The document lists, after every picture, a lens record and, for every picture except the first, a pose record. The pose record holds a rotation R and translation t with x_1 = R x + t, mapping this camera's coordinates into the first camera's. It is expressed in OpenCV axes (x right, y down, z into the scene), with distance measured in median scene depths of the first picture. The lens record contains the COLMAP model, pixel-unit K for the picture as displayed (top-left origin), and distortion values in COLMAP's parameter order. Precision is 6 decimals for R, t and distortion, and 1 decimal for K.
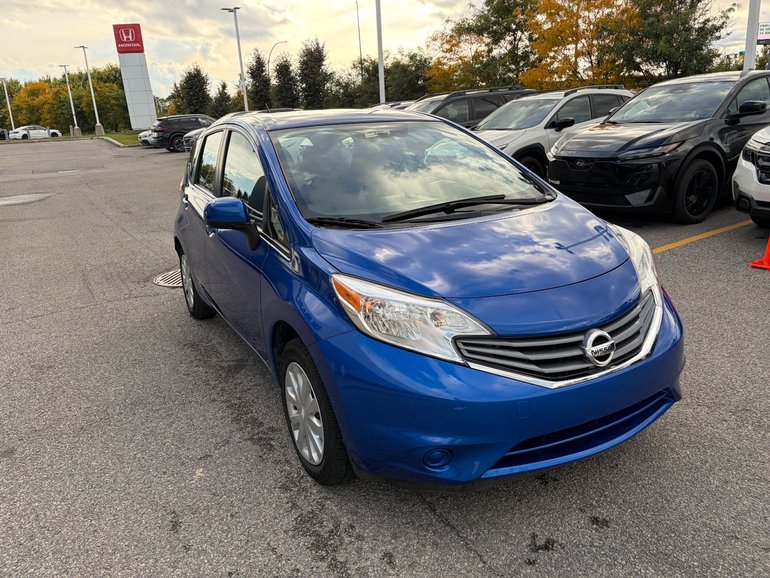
lens RADIAL K [[583.3, 0, 385.0], [0, 583.3, 289.0], [0, 0, 1]] dist [0.055475, -0.061009]
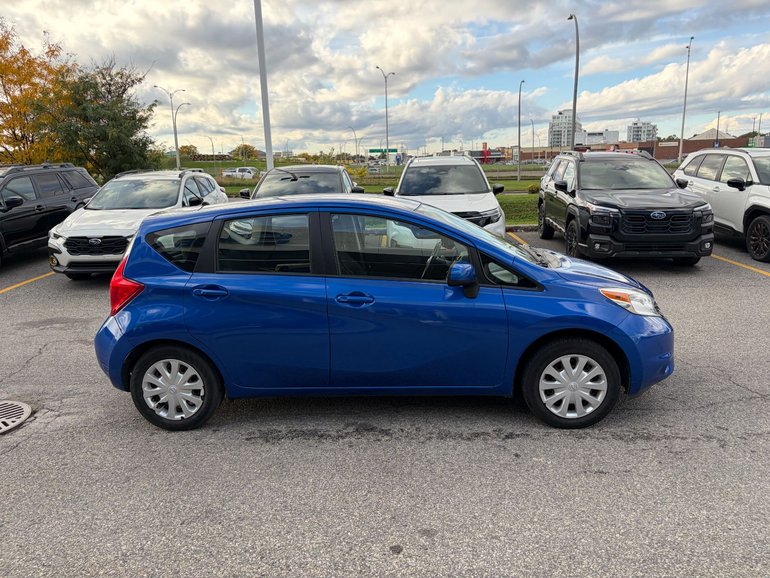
lens RADIAL K [[583.3, 0, 385.0], [0, 583.3, 289.0], [0, 0, 1]] dist [0.055475, -0.061009]
pose [[0.544617, -0.144481, 0.826146, -0.112304], [0.244988, 0.969493, 0.008048, -0.011761], [-0.802105, 0.198013, 0.563398, 0.031949]]
